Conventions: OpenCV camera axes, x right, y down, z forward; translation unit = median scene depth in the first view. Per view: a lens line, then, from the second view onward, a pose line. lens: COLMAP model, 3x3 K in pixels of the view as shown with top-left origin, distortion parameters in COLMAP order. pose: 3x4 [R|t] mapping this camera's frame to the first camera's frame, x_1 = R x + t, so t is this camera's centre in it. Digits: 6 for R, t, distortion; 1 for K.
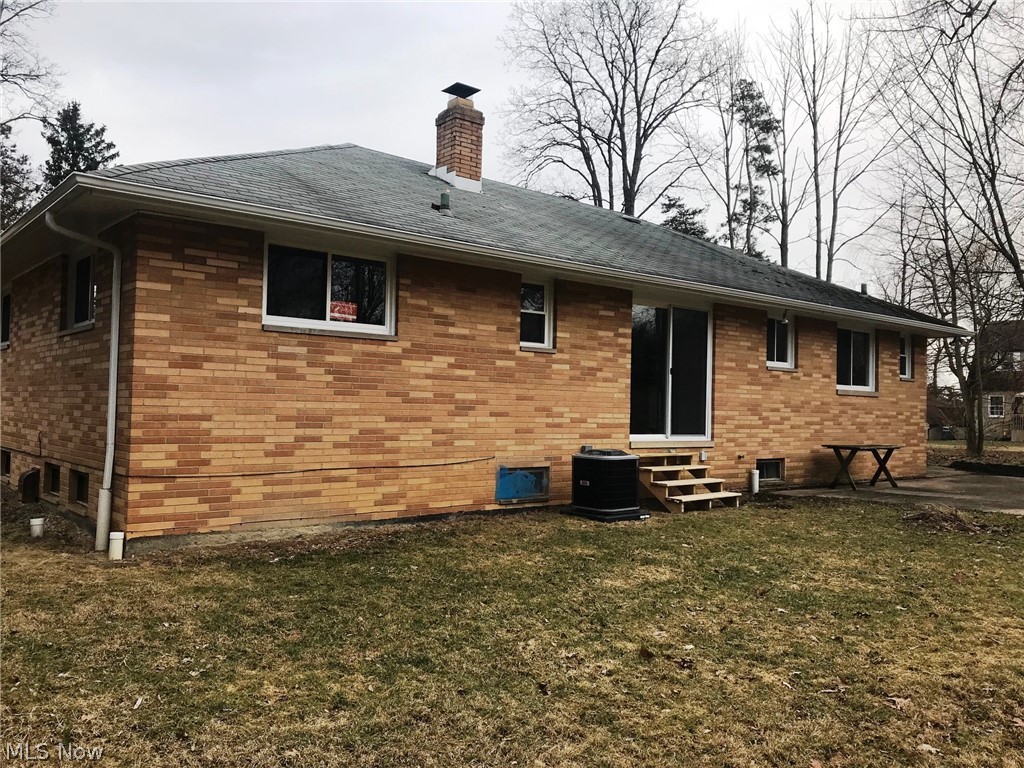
lens RADIAL K [[834.7, 0, 511.8], [0, 834.7, 381.6], [0, 0, 1]] dist [0.053468, -0.060191]
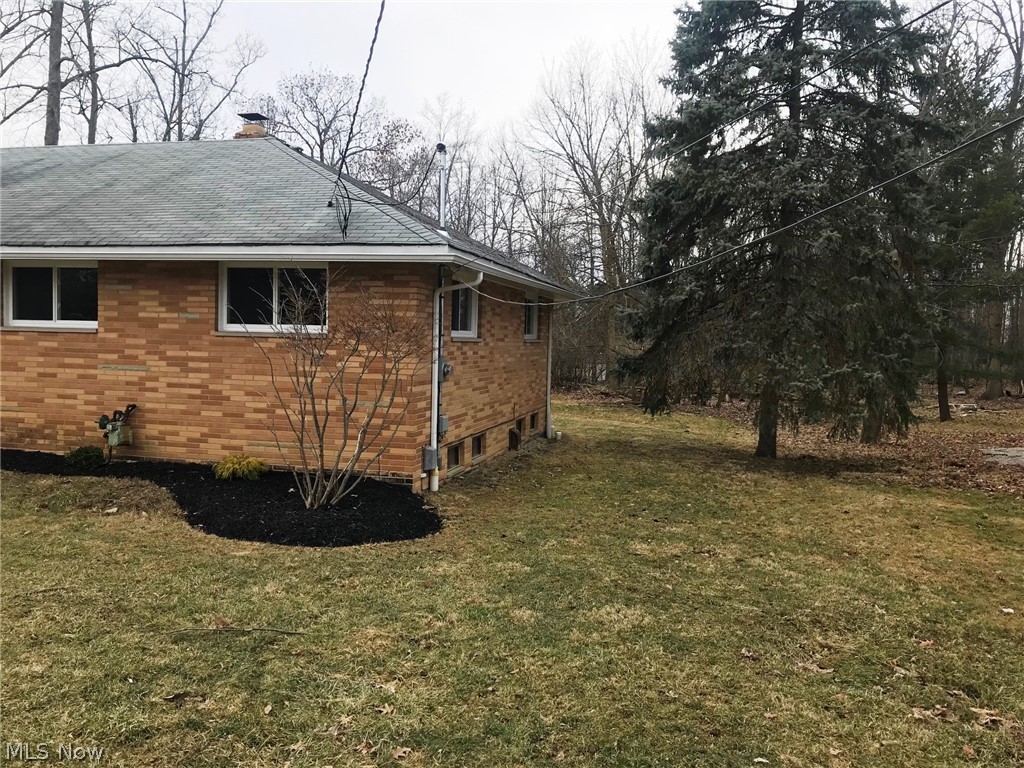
lens RADIAL K [[834.7, 0, 513.7], [0, 834.7, 388.4], [0, 0, 1]] dist [0.053468, -0.060191]
pose [[-0.599606, -0.073798, 0.796885, -1.701921], [-0.053068, 0.997214, 0.052419, -0.043741], [-0.798534, -0.010859, -0.601852, 1.850847]]
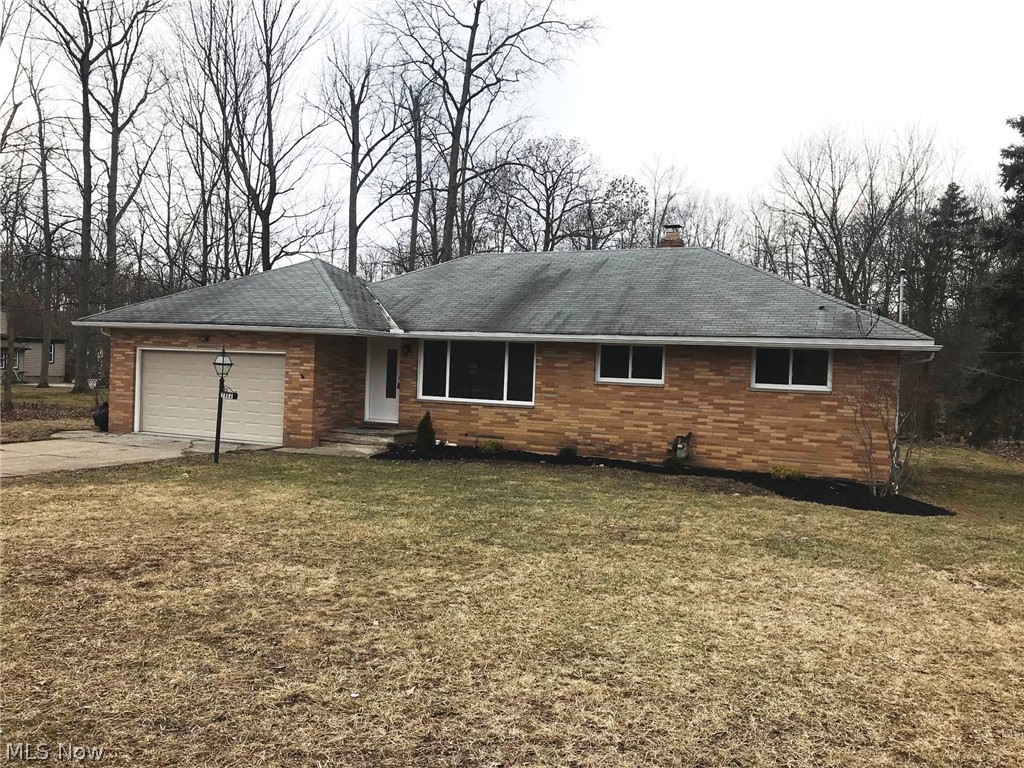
lens RADIAL K [[834.7, 0, 508.6], [0, 834.7, 379.4], [0, 0, 1]] dist [0.053468, -0.060191]
pose [[-0.456595, -0.048577, 0.888348, -2.015427], [-0.066669, 0.997569, 0.020282, -0.067866], [-0.887173, -0.049964, -0.458723, 3.172747]]
